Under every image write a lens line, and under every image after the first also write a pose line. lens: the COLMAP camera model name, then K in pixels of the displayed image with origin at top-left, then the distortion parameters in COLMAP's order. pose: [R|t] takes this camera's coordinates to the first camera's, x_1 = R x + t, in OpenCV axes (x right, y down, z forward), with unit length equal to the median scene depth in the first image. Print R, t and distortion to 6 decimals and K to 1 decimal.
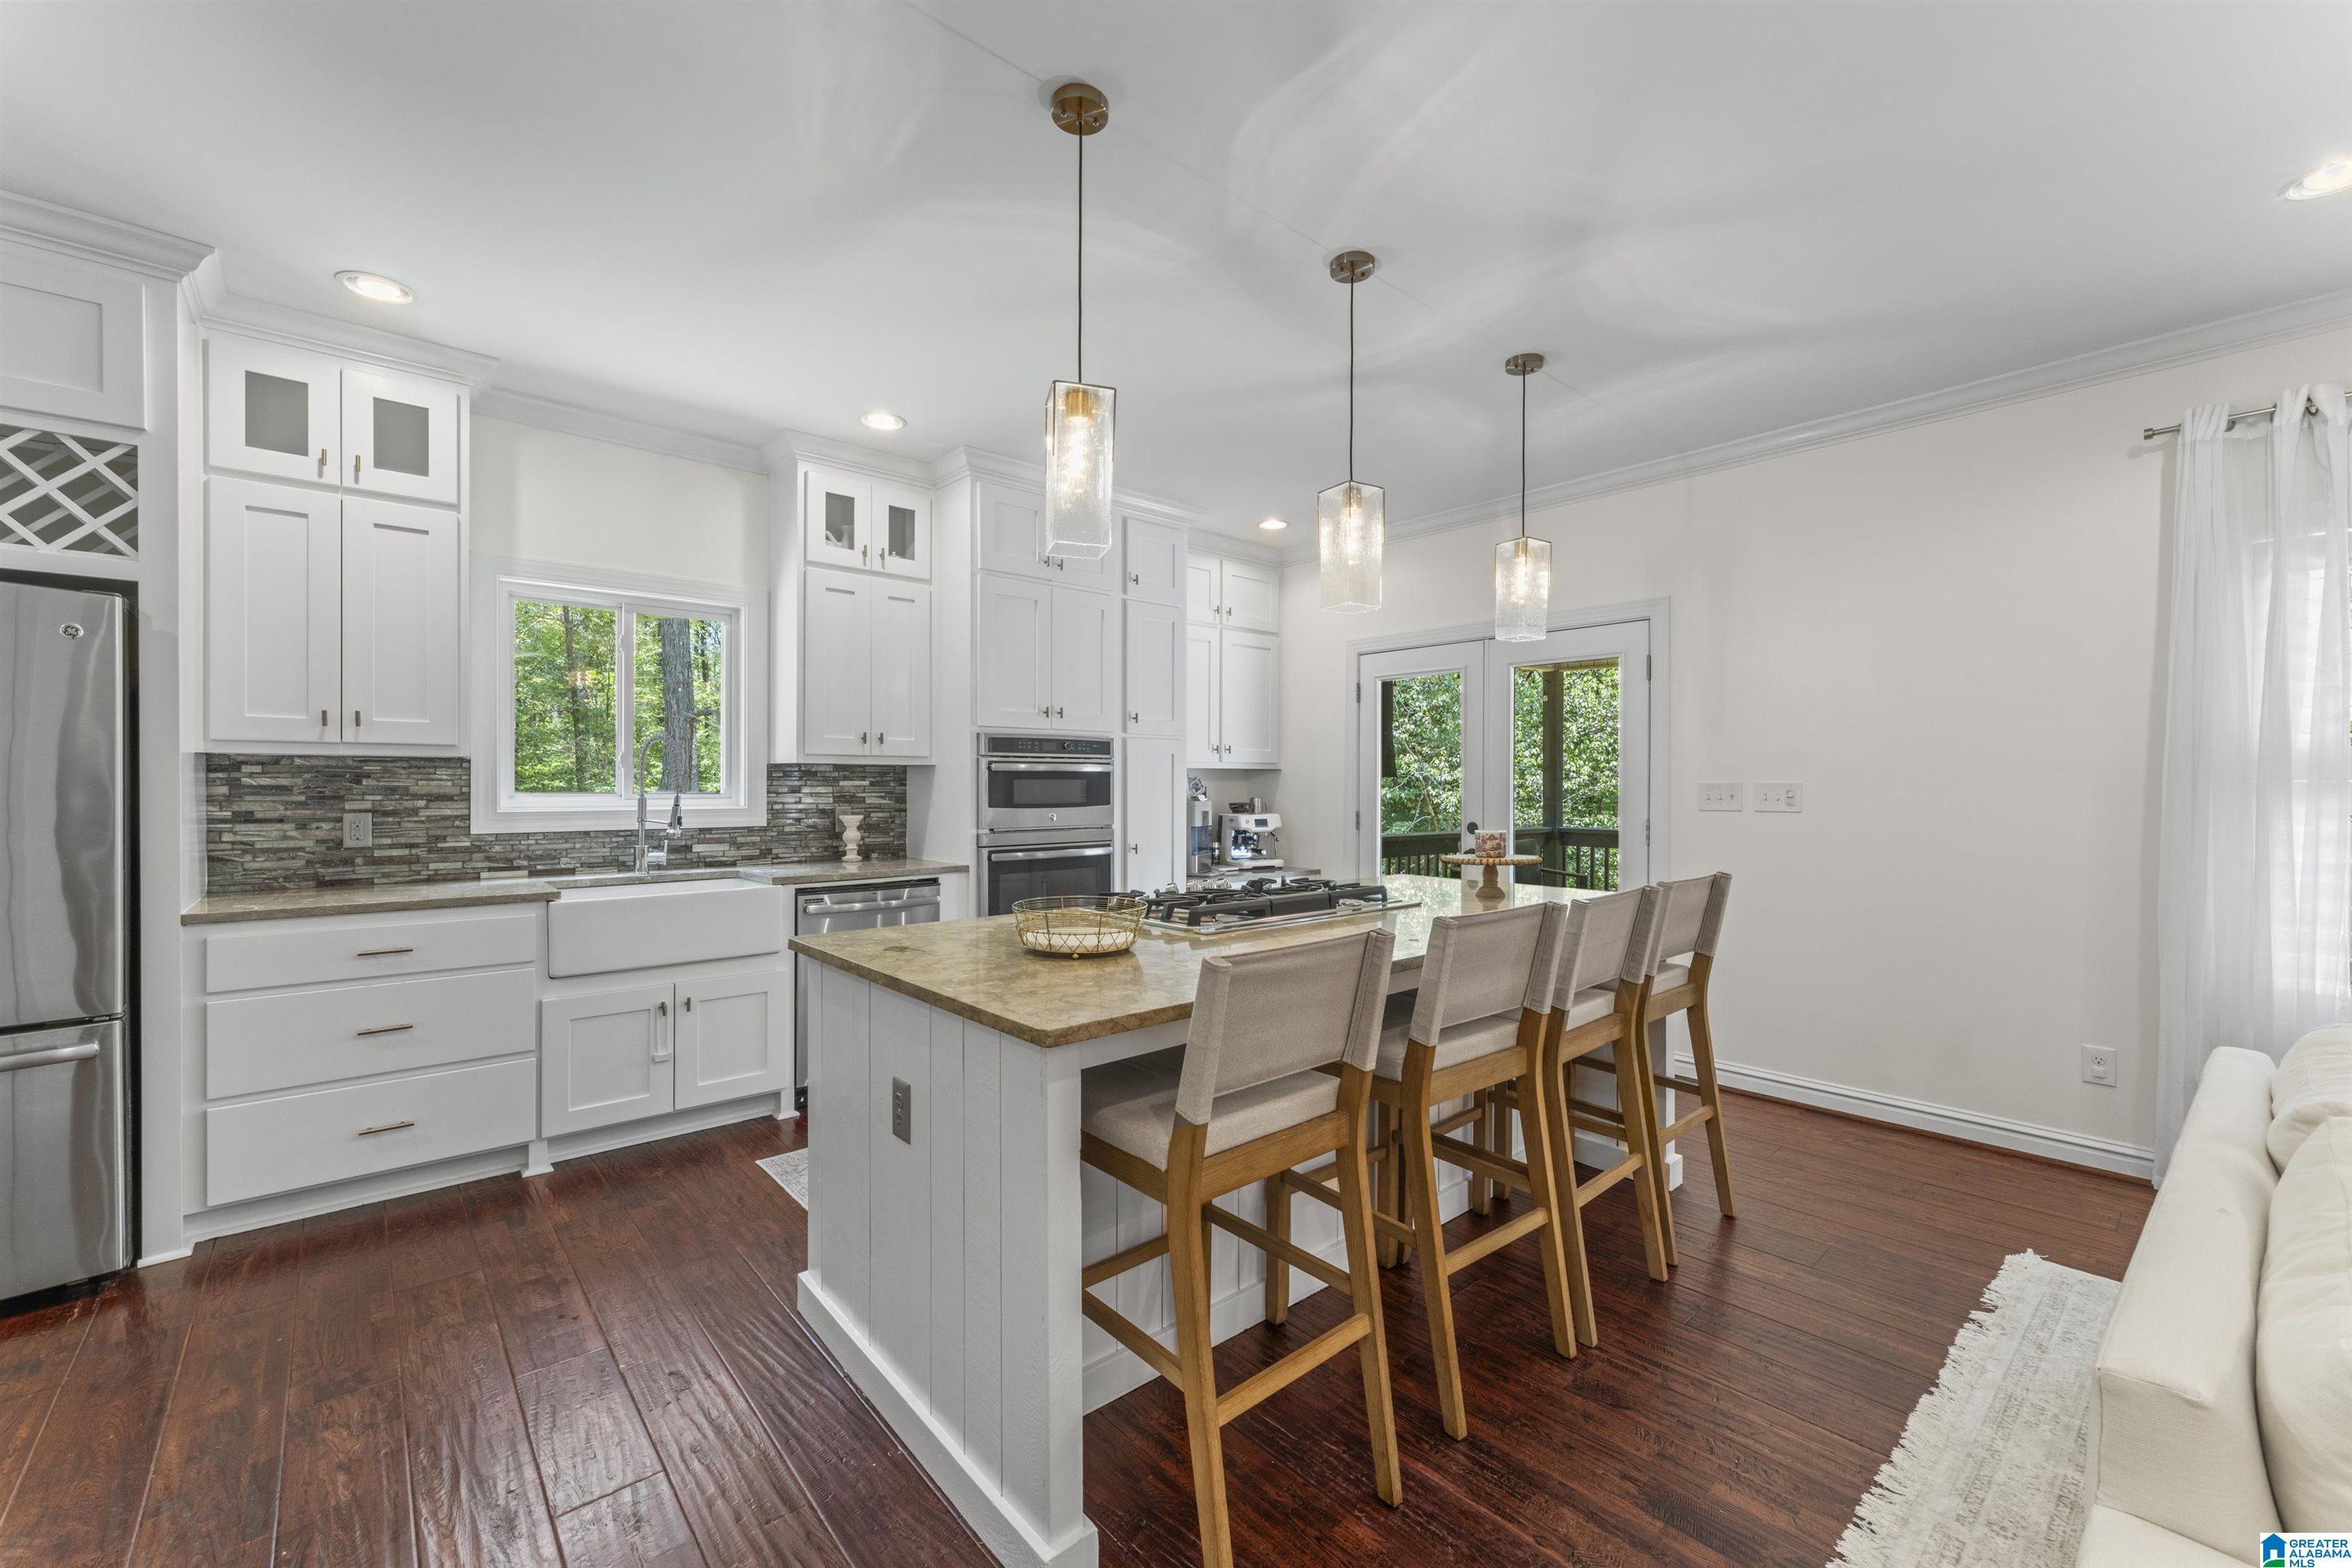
lens RADIAL K [[939.1, 0, 1173.4], [0, 939.1, 786.7], [0, 0, 1]] dist [-0.000762, 0.000584]
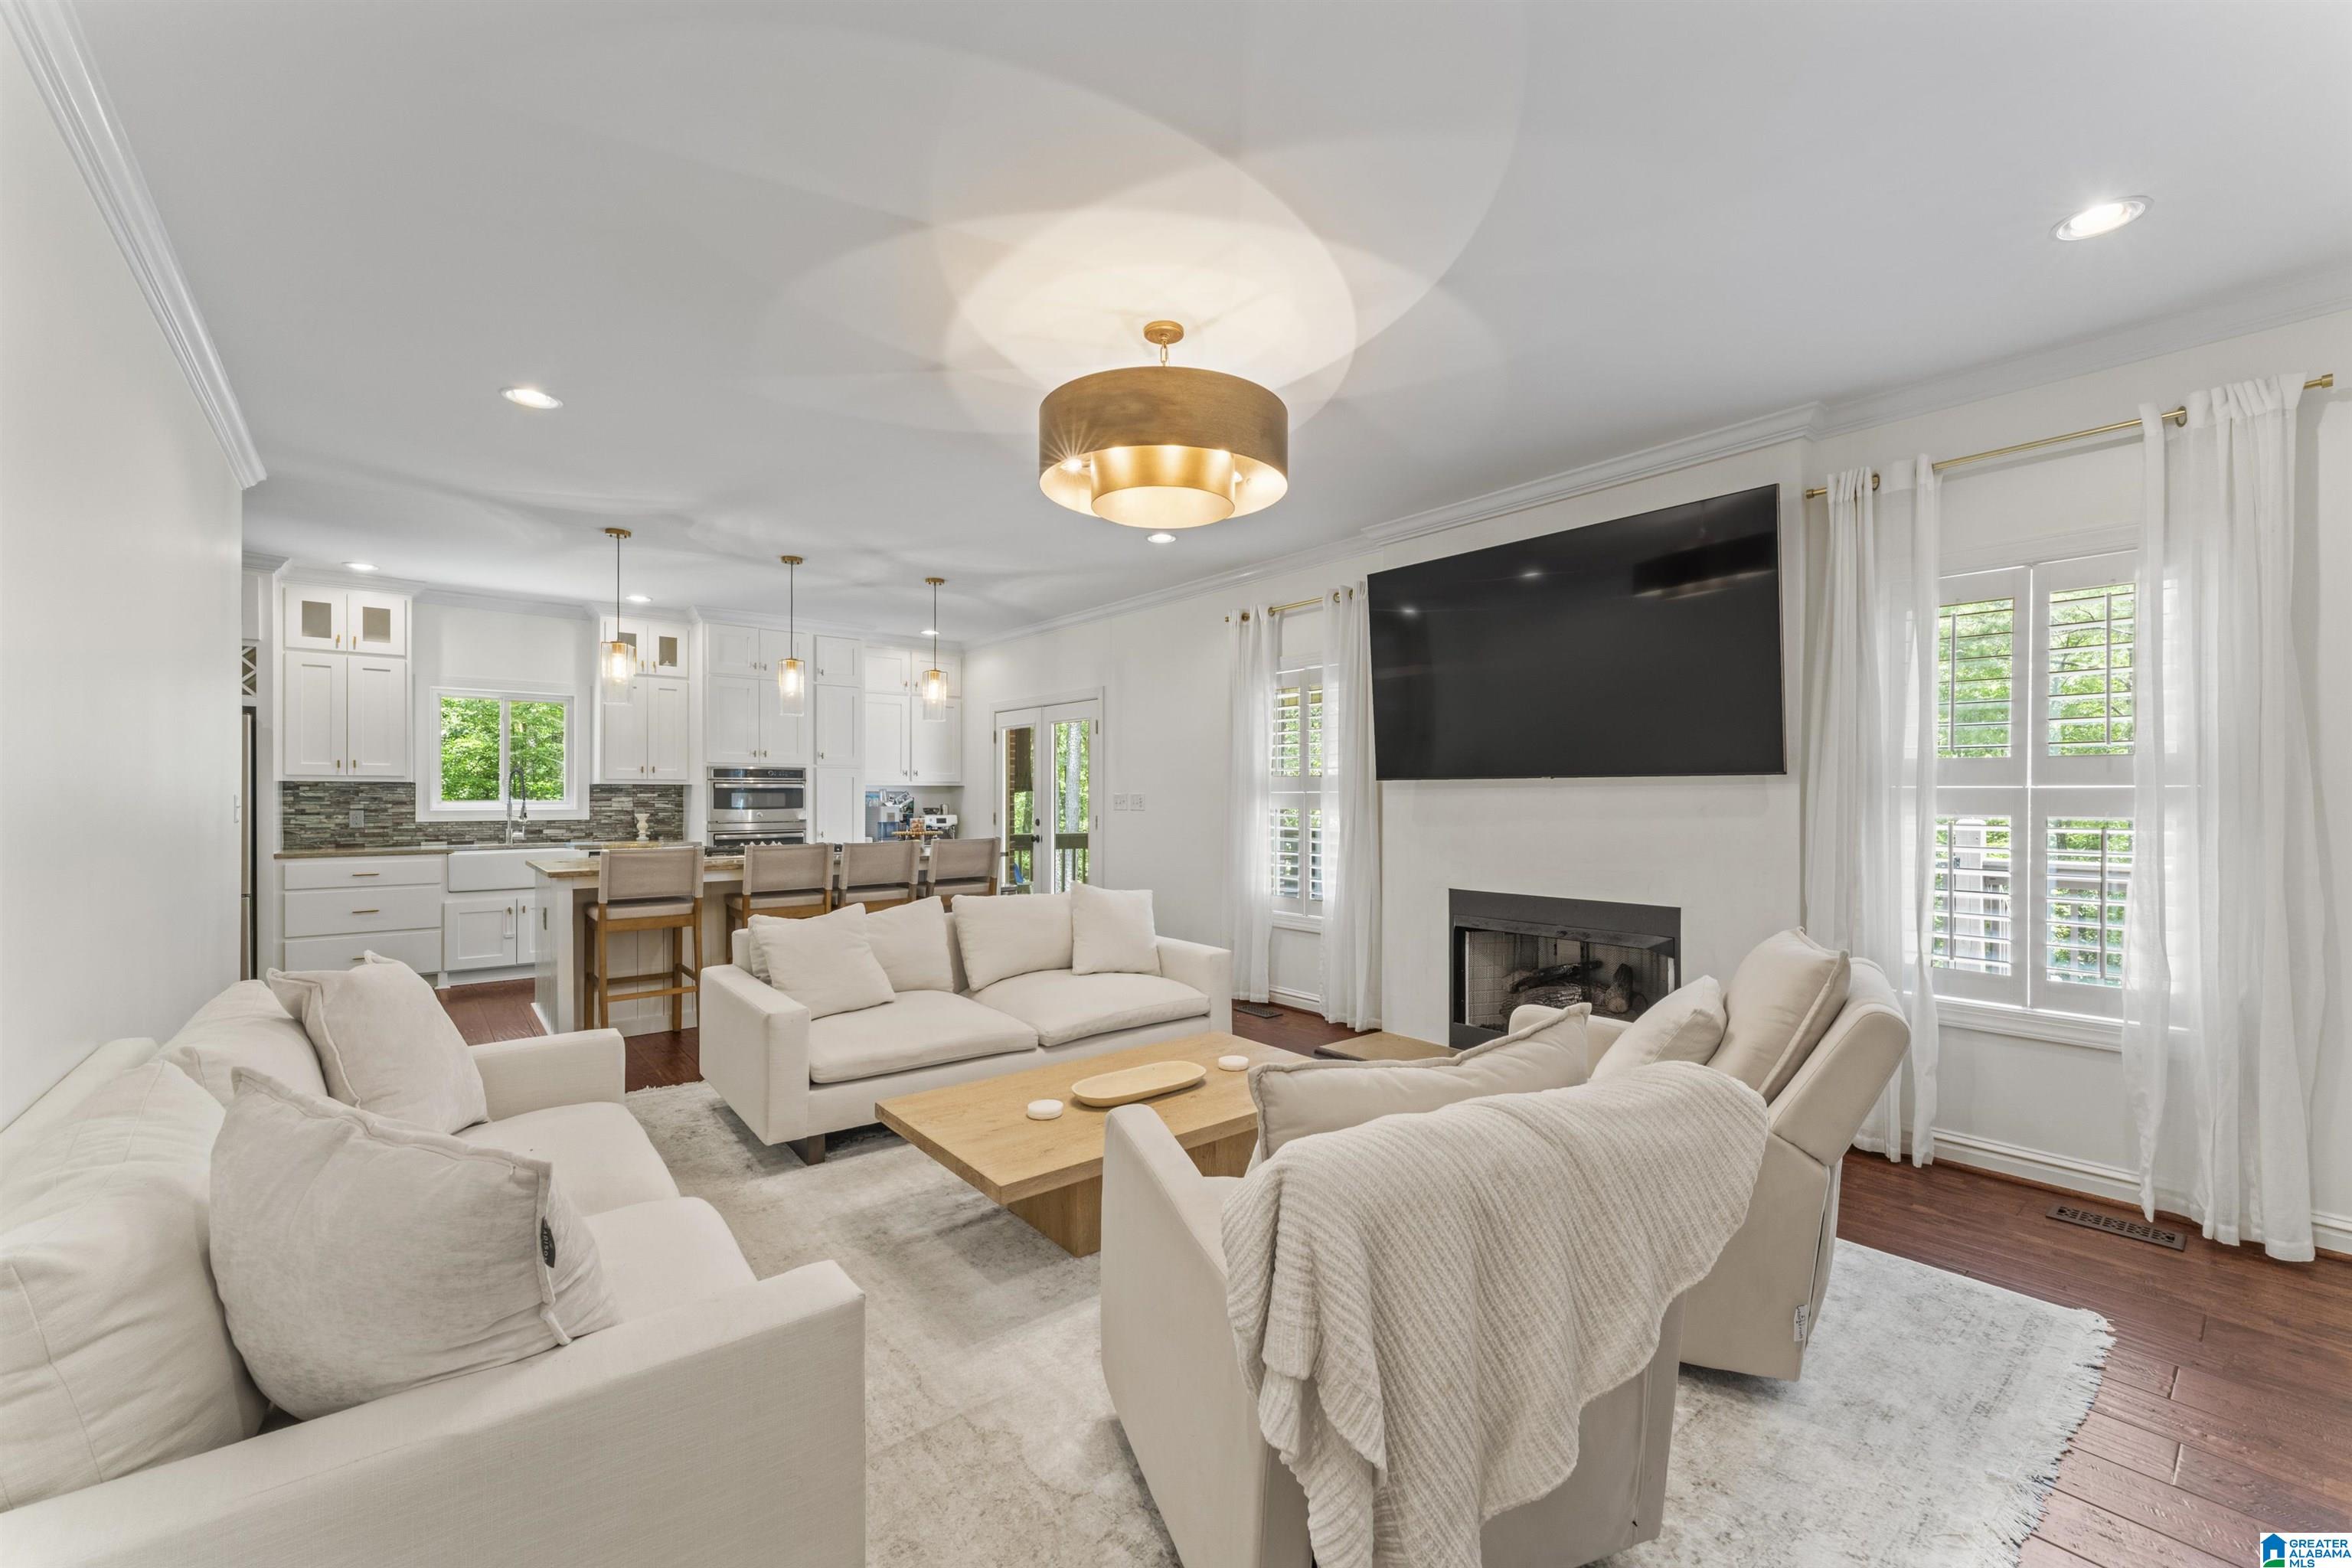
lens RADIAL K [[939.1, 0, 1174.1], [0, 939.1, 796.5], [0, 0, 1]] dist [-0.000762, 0.000584]
pose [[0.999558, -0.002274, -0.029644, 0.836086], [0.002129, 0.999986, -0.004906, 0.010934], [0.029654, 0.004841, 0.999548, -0.849651]]
